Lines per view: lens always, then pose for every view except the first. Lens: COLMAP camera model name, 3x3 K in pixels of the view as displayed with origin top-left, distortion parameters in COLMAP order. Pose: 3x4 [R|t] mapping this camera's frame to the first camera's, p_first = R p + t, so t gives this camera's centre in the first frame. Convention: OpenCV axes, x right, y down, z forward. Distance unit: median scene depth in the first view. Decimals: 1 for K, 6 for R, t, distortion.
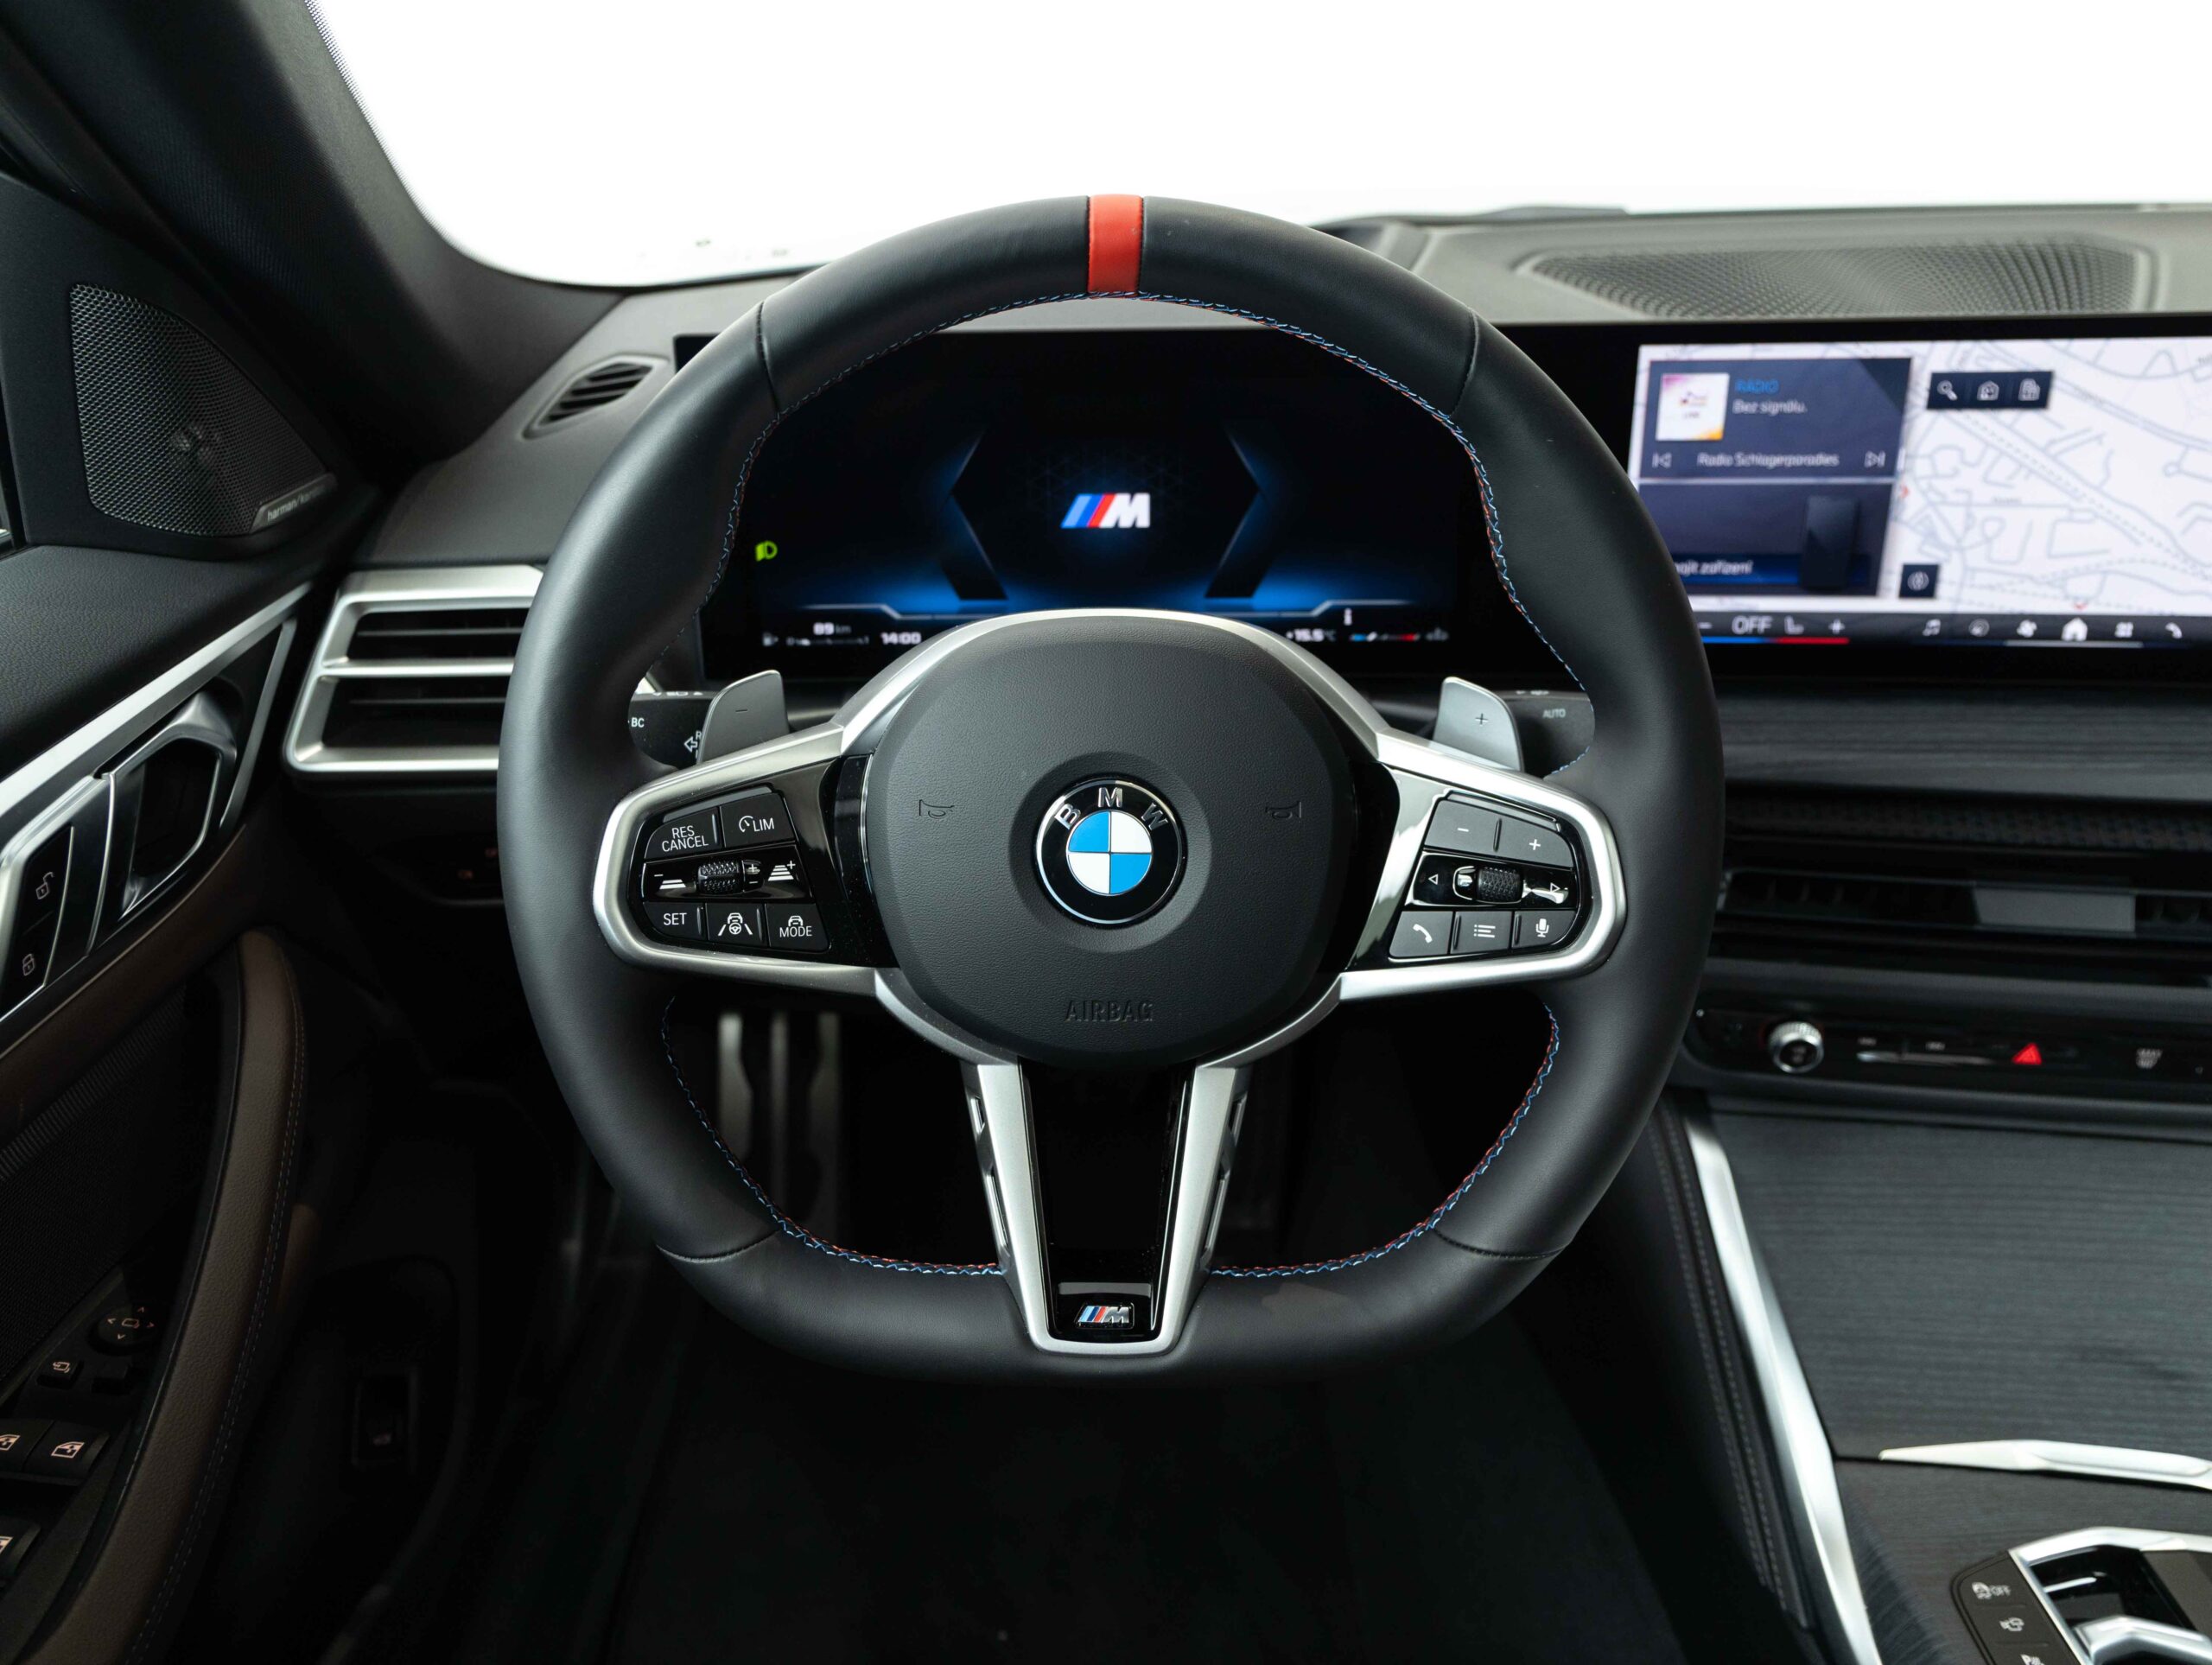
lens RADIAL K [[1572.1, 0, 1101.4], [0, 1572.1, 823.8], [0, 0, 1]] dist [0.018819, 0.006327]
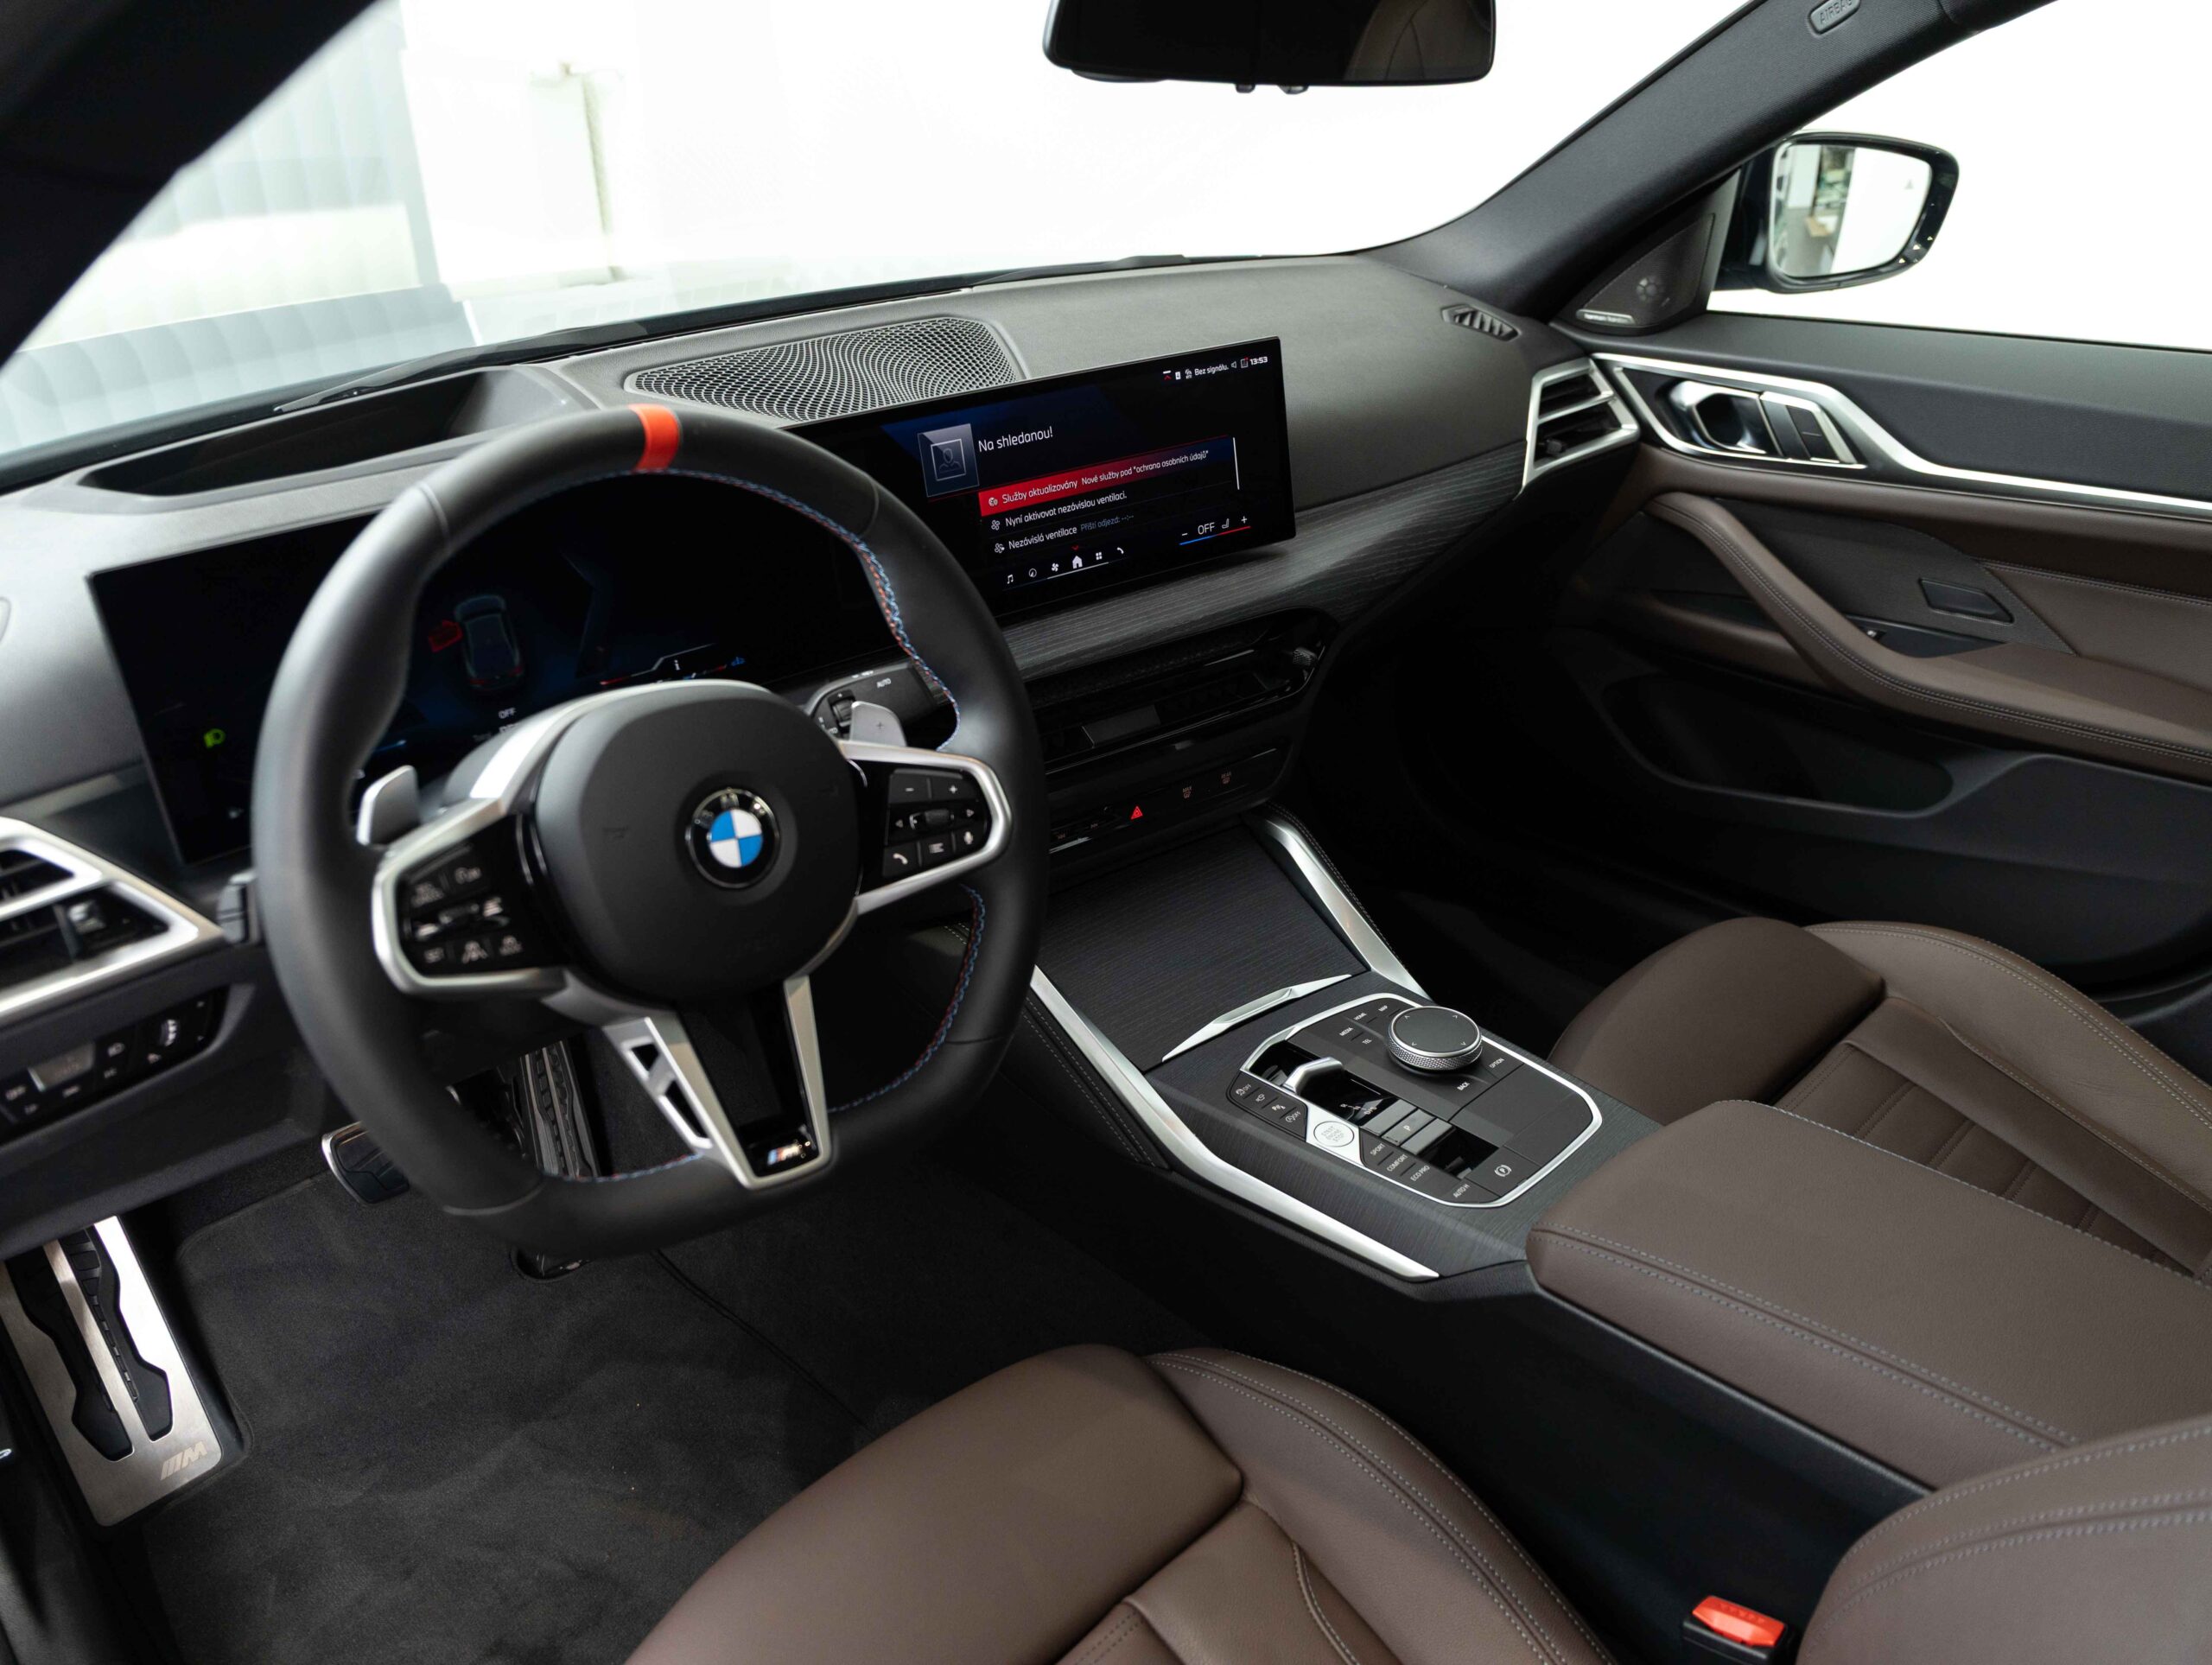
lens RADIAL K [[1622.4, 0, 1104.6], [0, 1622.4, 833.7], [0, 0, 1]] dist [-0.000993, 0.002194]
pose [[0.711522, -0.316050, 0.627574, -0.534780], [0.320575, 0.940777, 0.110323, -0.033740], [-0.625274, 0.122687, 0.770701, -0.301420]]
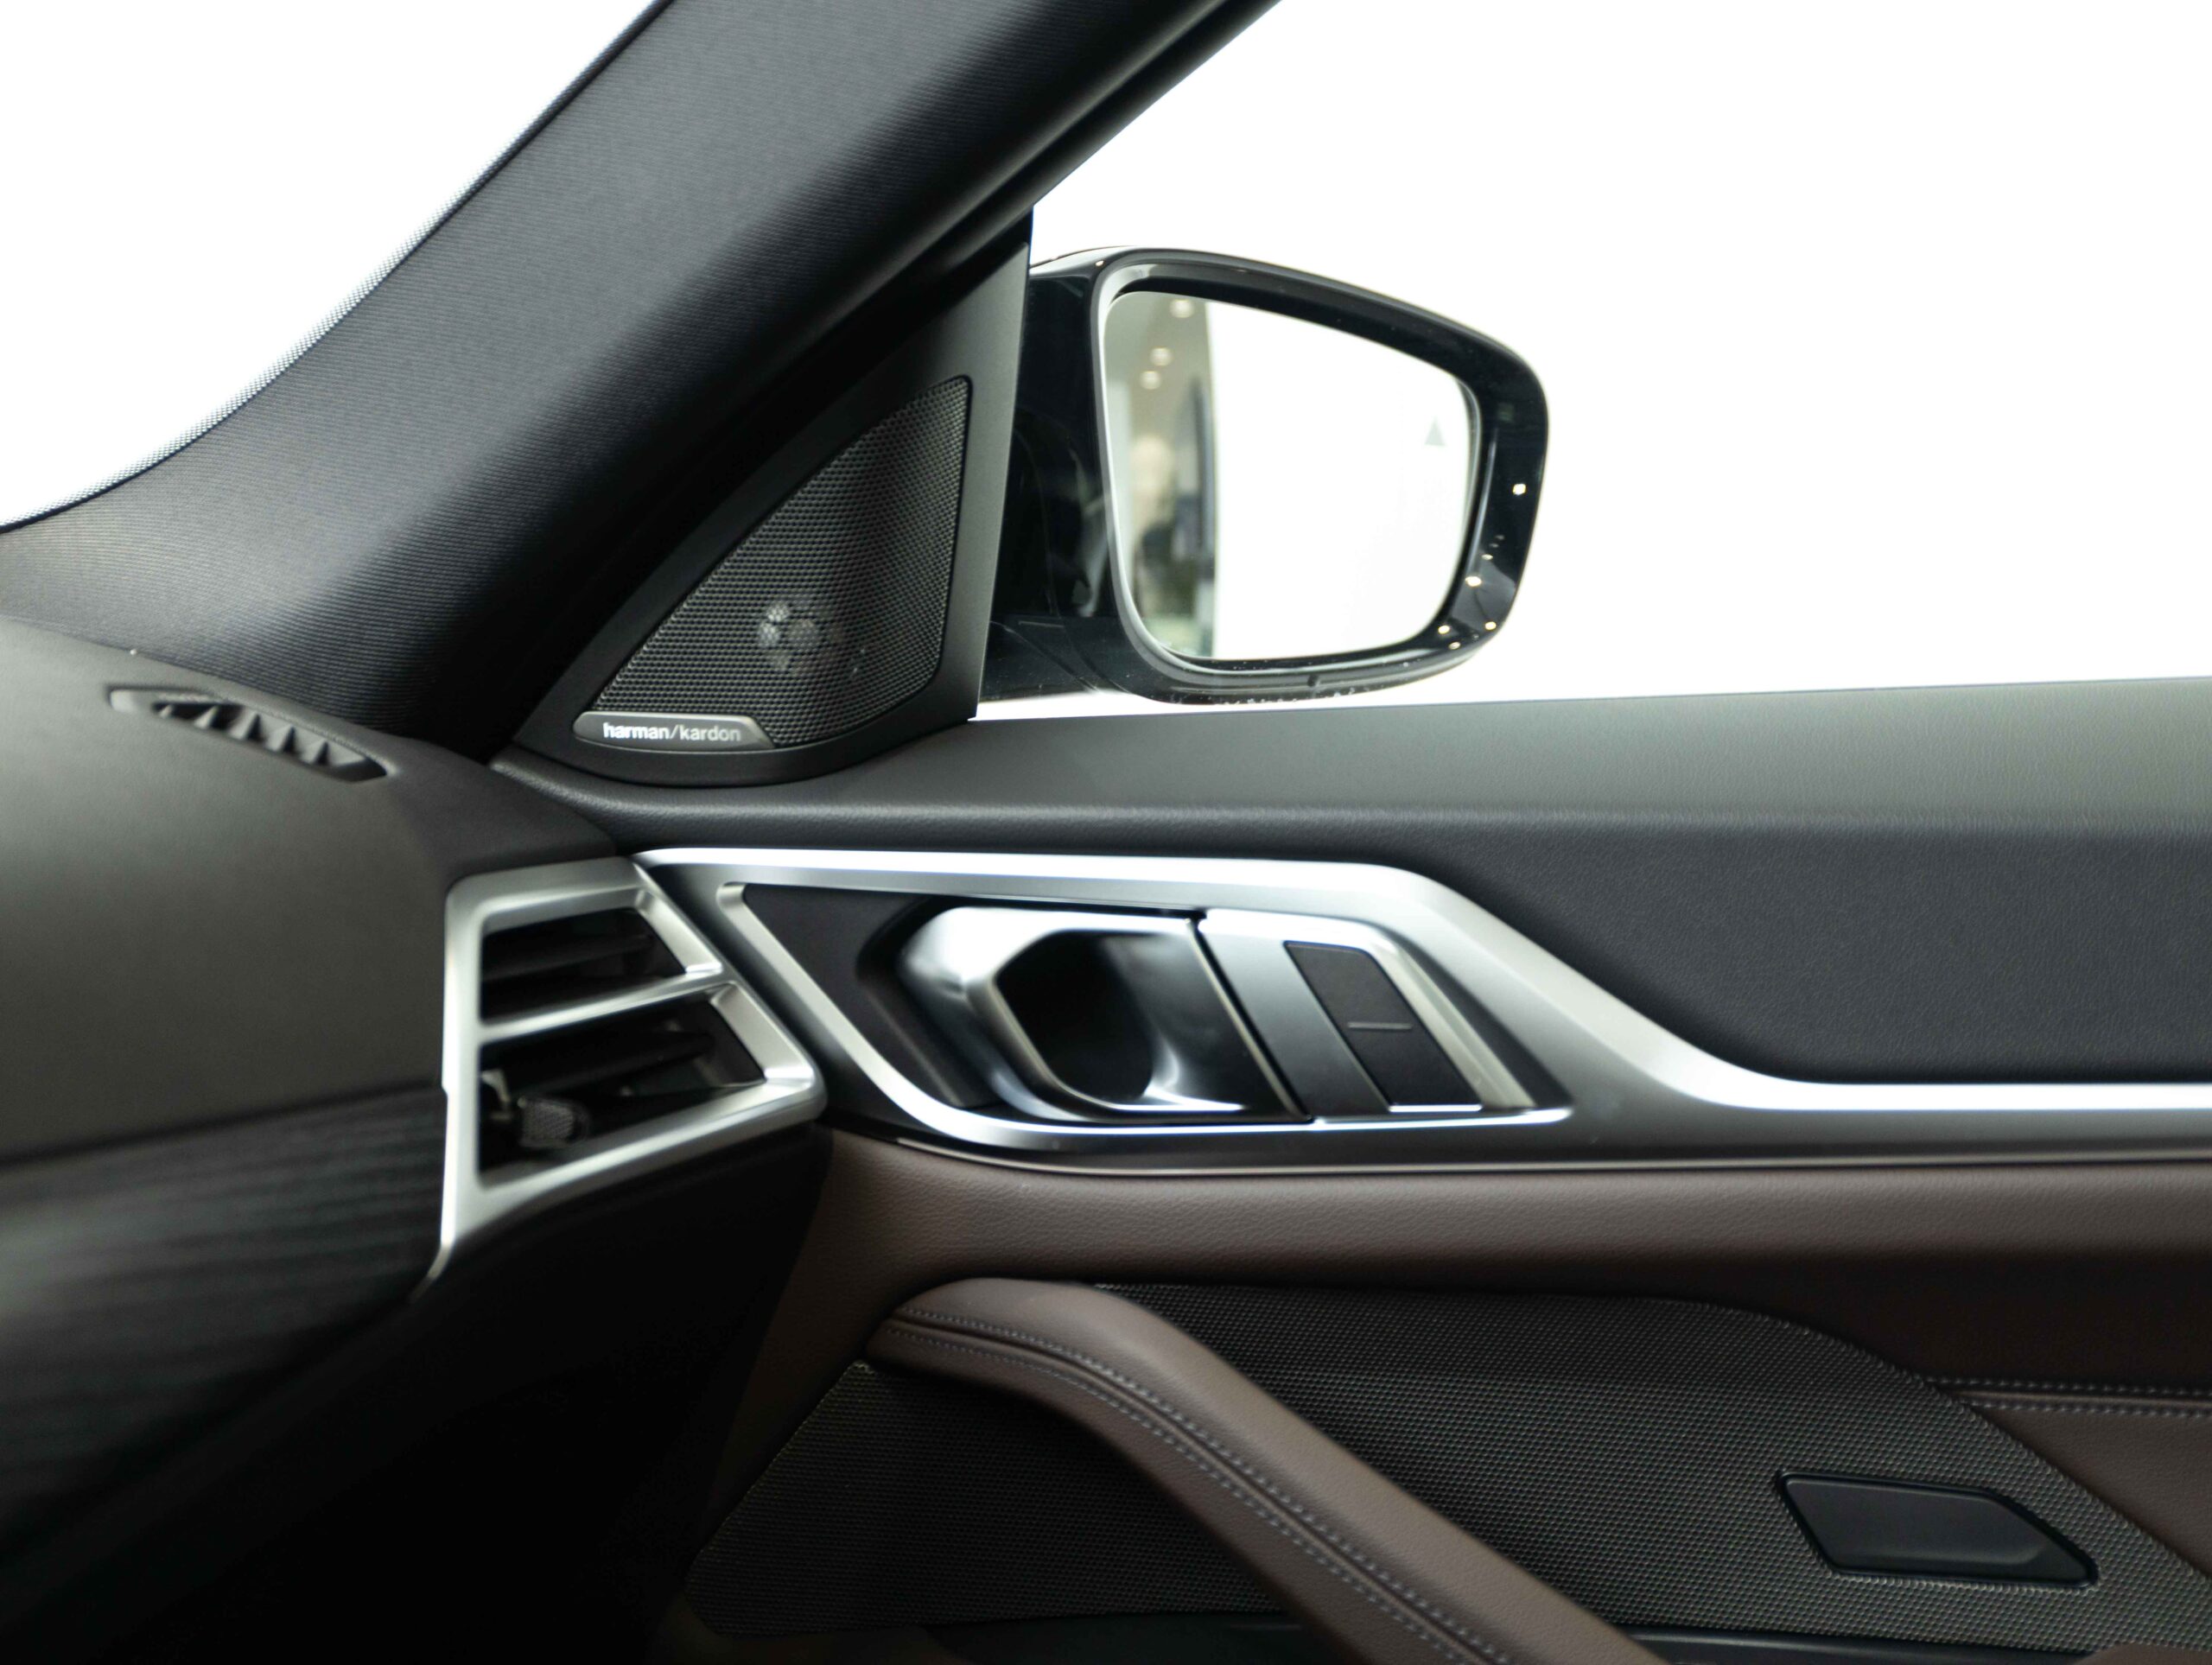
lens RADIAL K [[3080.9, 0, 1106.4], [0, 3080.9, 828.7], [0, 0, 1]] dist [-0.066346, -0.039465]
pose [[0.343619, 0.001610, 0.939108, 0.489965], [0.411962, 0.898387, -0.152277, 0.079307], [-0.843927, 0.439202, 0.308040, 0.405610]]
